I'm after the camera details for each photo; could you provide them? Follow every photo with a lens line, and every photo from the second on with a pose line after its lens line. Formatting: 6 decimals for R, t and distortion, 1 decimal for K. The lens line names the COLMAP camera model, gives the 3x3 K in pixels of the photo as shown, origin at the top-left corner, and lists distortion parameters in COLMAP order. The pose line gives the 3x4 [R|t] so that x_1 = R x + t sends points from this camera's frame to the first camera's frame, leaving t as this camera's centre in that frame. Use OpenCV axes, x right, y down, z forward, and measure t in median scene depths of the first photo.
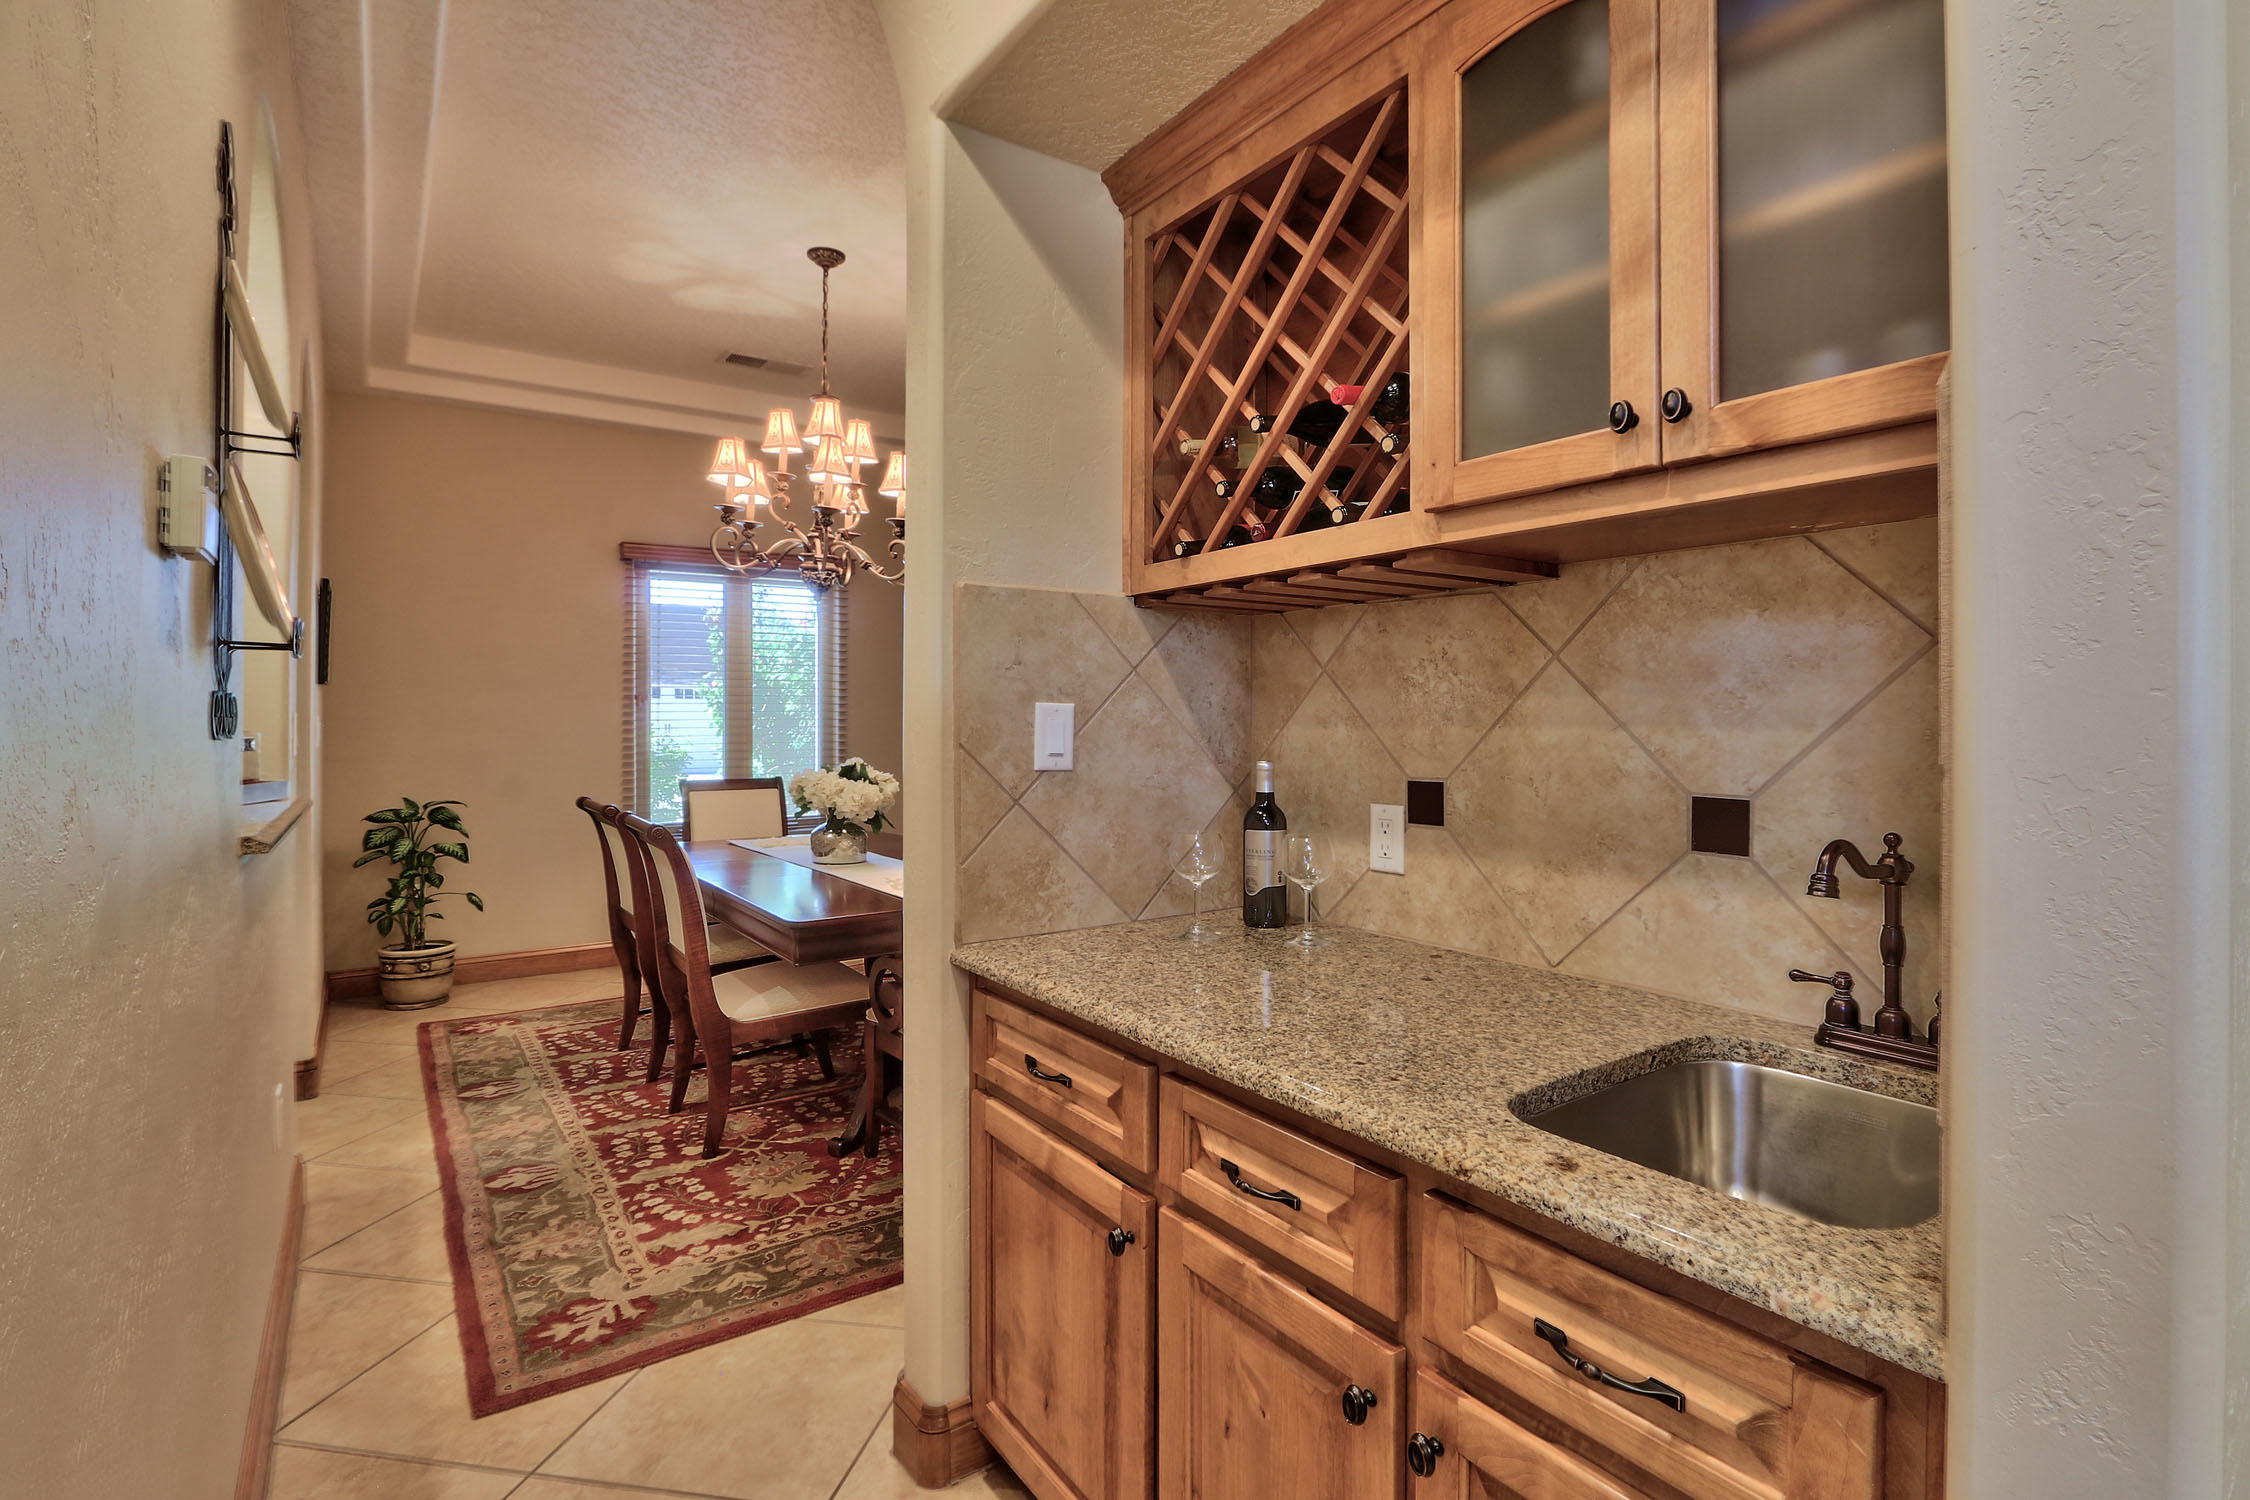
lens RADIAL K [[1057.9, 0, 1126.7], [0, 1057.9, 730.0], [0, 0, 1]] dist [-0.000423, -0.012451]
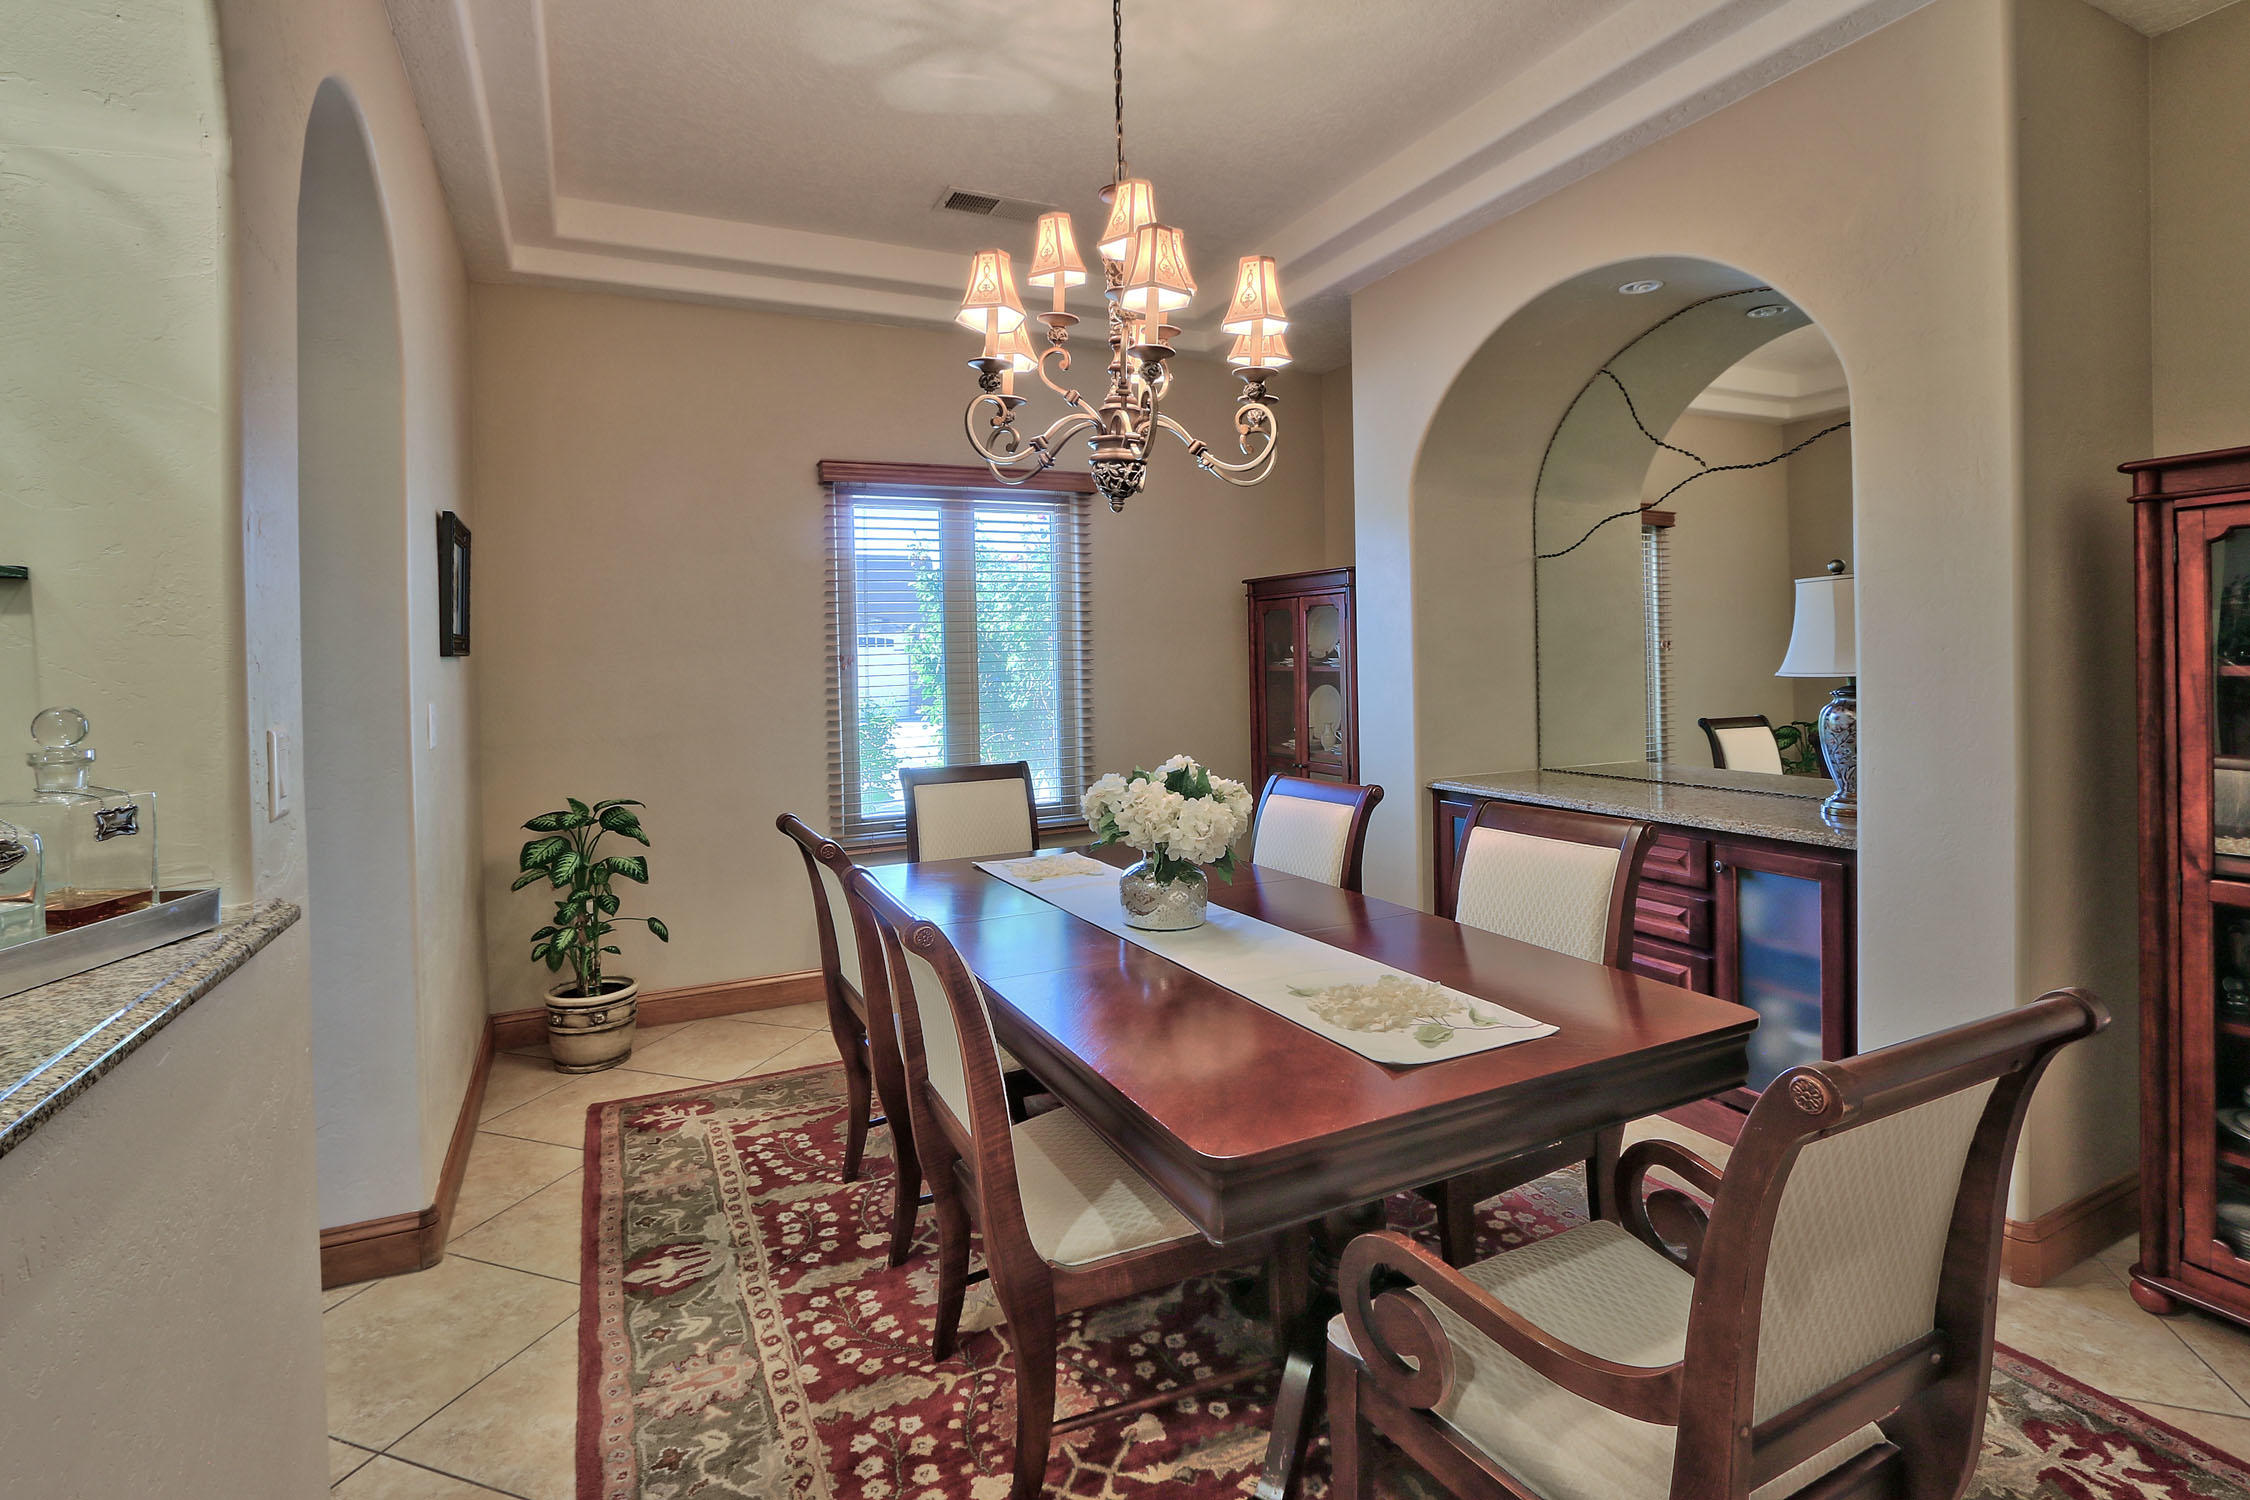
lens RADIAL K [[1106.9, 0, 1084.6], [0, 1106.9, 704.5], [0, 0, 1]] dist [-0.012660, 0.001894]
pose [[0.979252, -0.012763, -0.202246, -0.178055], [0.018652, 0.999455, 0.027239, -0.023663], [0.201788, -0.030446, 0.978956, 0.338375]]
